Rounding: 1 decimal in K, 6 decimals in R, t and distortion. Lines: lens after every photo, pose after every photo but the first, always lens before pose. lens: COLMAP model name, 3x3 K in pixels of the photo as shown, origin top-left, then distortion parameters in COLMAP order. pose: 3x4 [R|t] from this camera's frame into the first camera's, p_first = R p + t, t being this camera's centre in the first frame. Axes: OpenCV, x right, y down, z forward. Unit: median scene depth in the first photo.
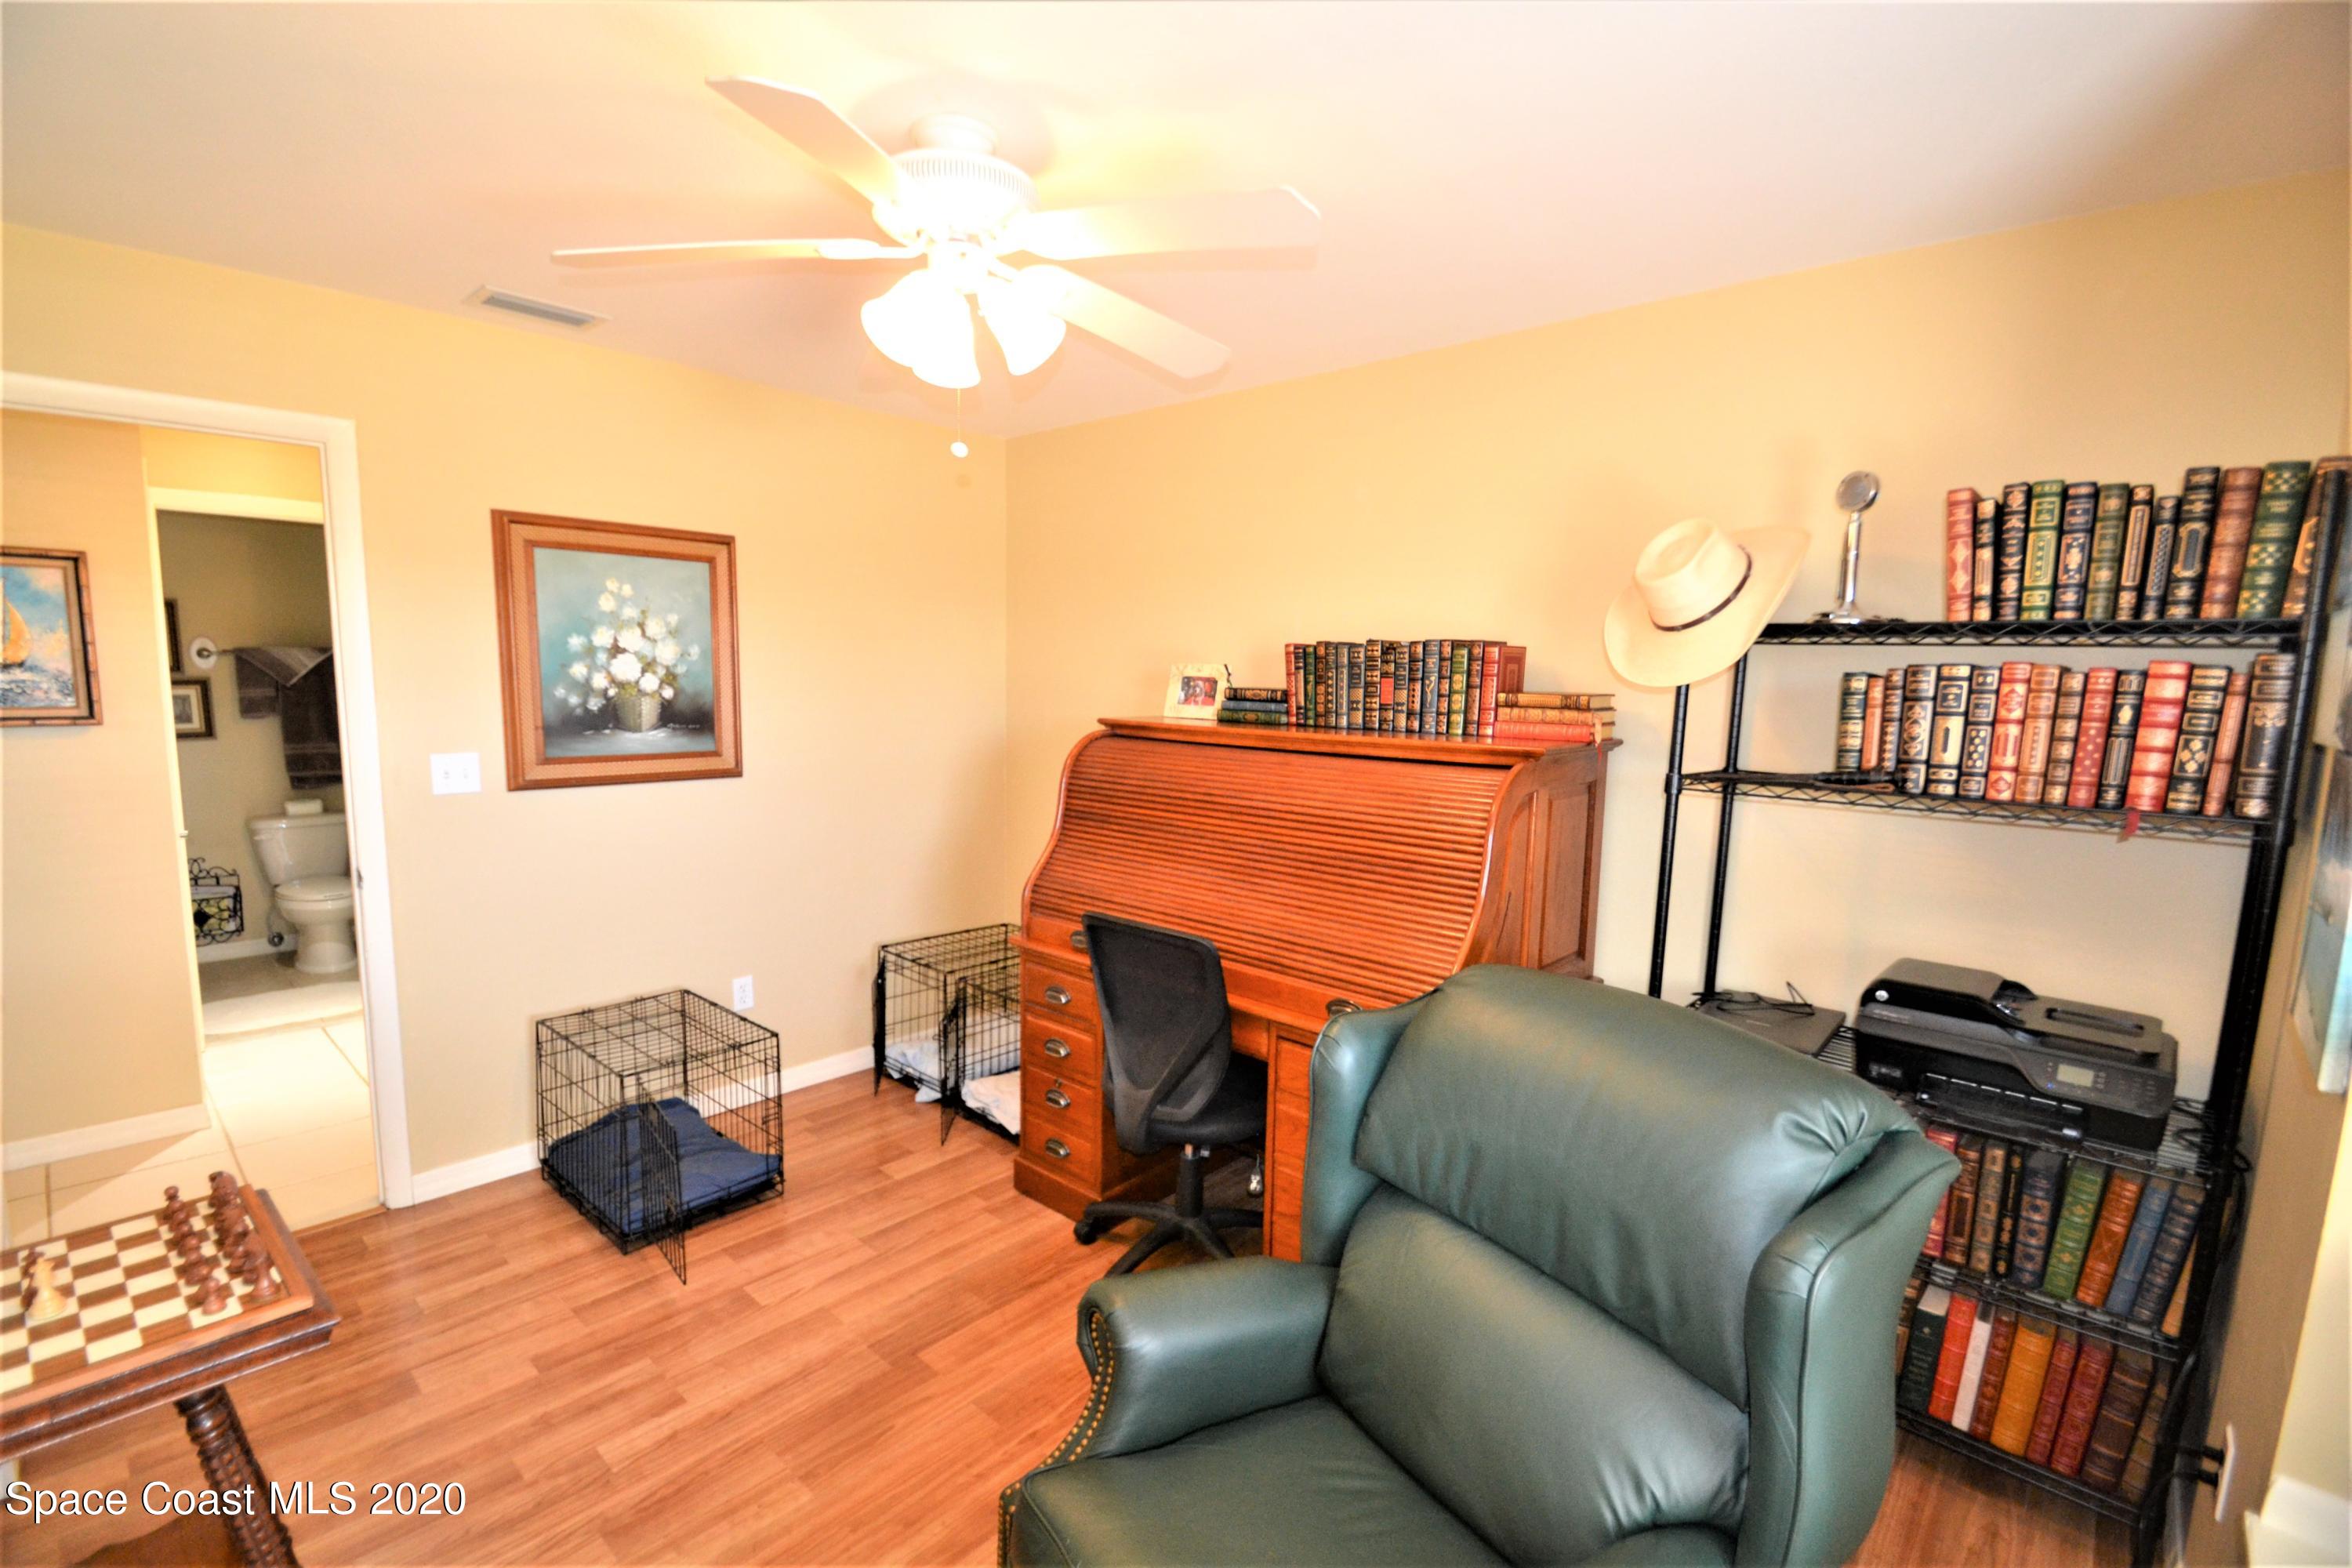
lens RADIAL K [[1045.0, 0, 1176.0], [0, 1045.0, 784.0], [0, 0, 1]] dist [0.000084, 0.000177]
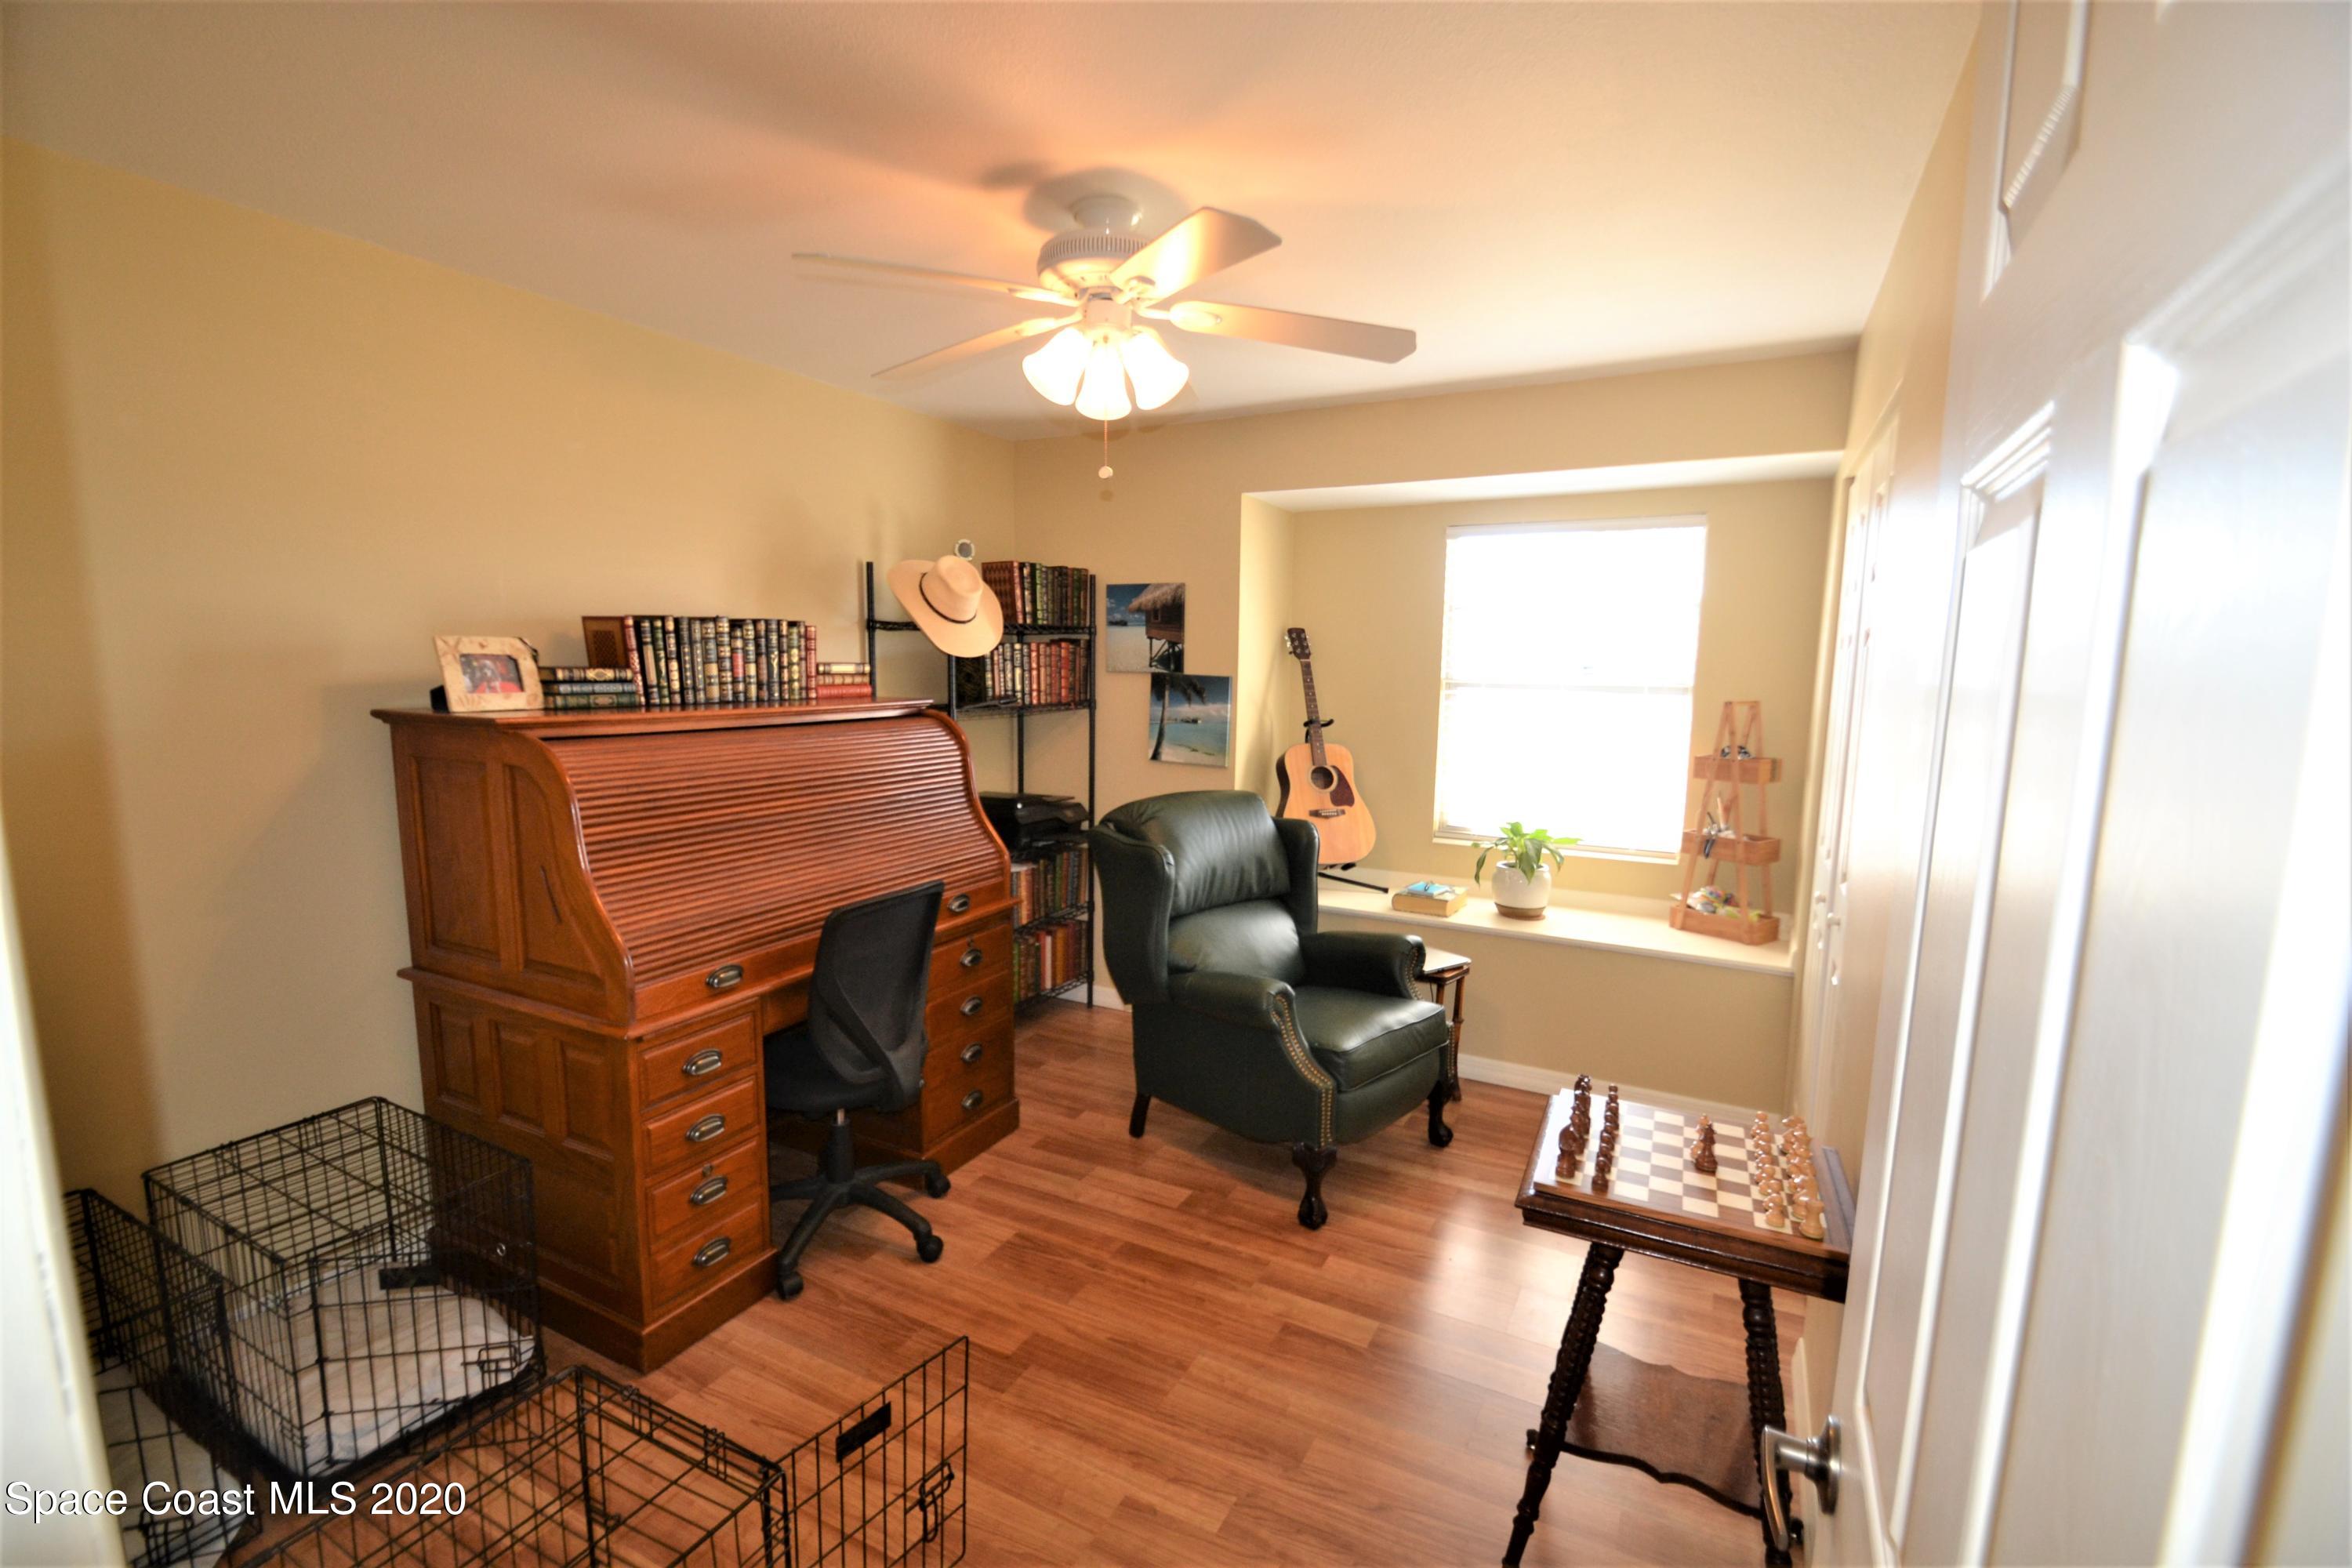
lens RADIAL K [[1046.0, 0, 1162.5], [0, 1046.0, 804.1], [0, 0, 1]] dist [0.011831, -0.015420]
pose [[-0.251353, -0.153280, 0.955681, -0.976807], [0.093197, 0.978960, 0.181526, -0.106164], [-0.963398, 0.134694, -0.231779, 0.867860]]
